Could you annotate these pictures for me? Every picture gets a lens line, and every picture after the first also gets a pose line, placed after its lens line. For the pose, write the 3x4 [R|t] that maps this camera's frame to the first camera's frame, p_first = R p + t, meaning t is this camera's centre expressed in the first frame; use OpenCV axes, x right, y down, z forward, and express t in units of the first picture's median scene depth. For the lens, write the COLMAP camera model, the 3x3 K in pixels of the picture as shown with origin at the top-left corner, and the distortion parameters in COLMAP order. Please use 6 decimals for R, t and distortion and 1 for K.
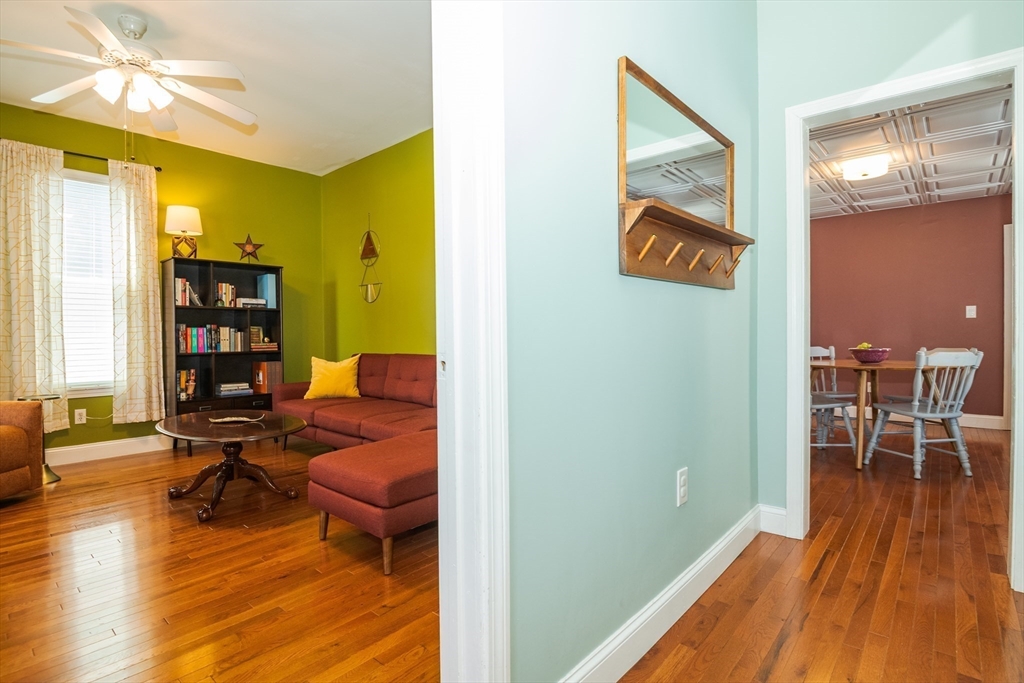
lens RADIAL K [[488.7, 0, 511.5], [0, 488.7, 338.6], [0, 0, 1]] dist [-0.014571, -0.007109]
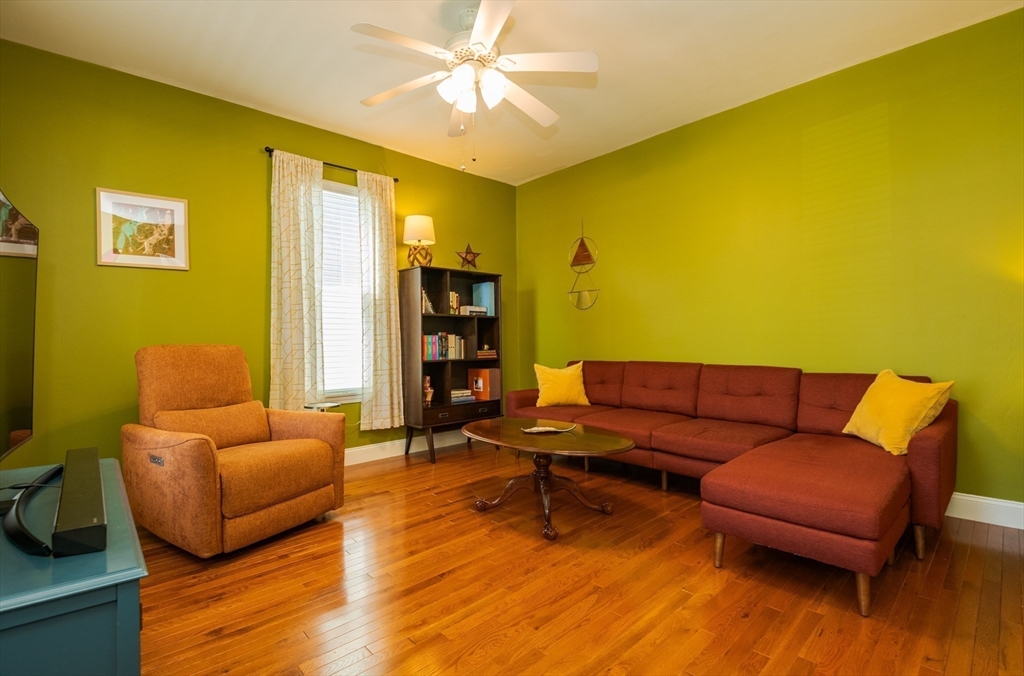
lens RADIAL K [[464.2, 0, 517.5], [0, 464.2, 338.2], [0, 0, 1]] dist [0.002795, -0.001687]
pose [[0.995346, -0.004421, -0.096267, -0.380126], [0.002799, 0.999852, -0.016978, 0.000578], [0.096328, 0.016629, 0.995211, 0.053167]]
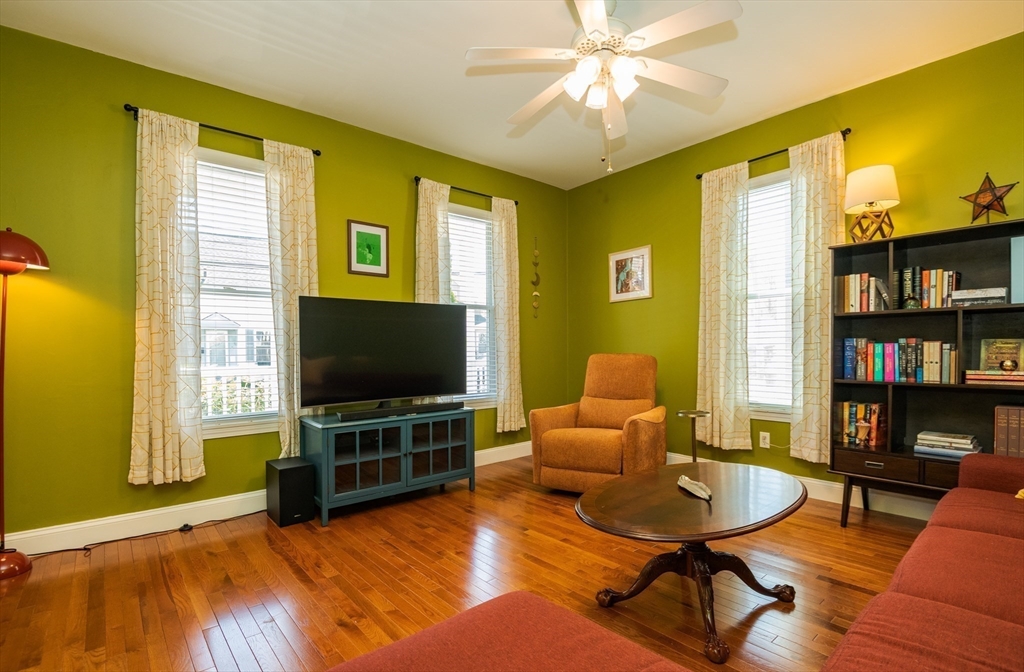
lens RADIAL K [[472.2, 0, 518.7], [0, 472.2, 361.2], [0, 0, 1]] dist [-0.027281, -0.000778]
pose [[-0.141895, 0.033975, -0.989298, 0.060696], [0.002077, 0.999419, 0.034025, -0.020826], [0.989880, 0.002773, -0.141883, 0.598989]]
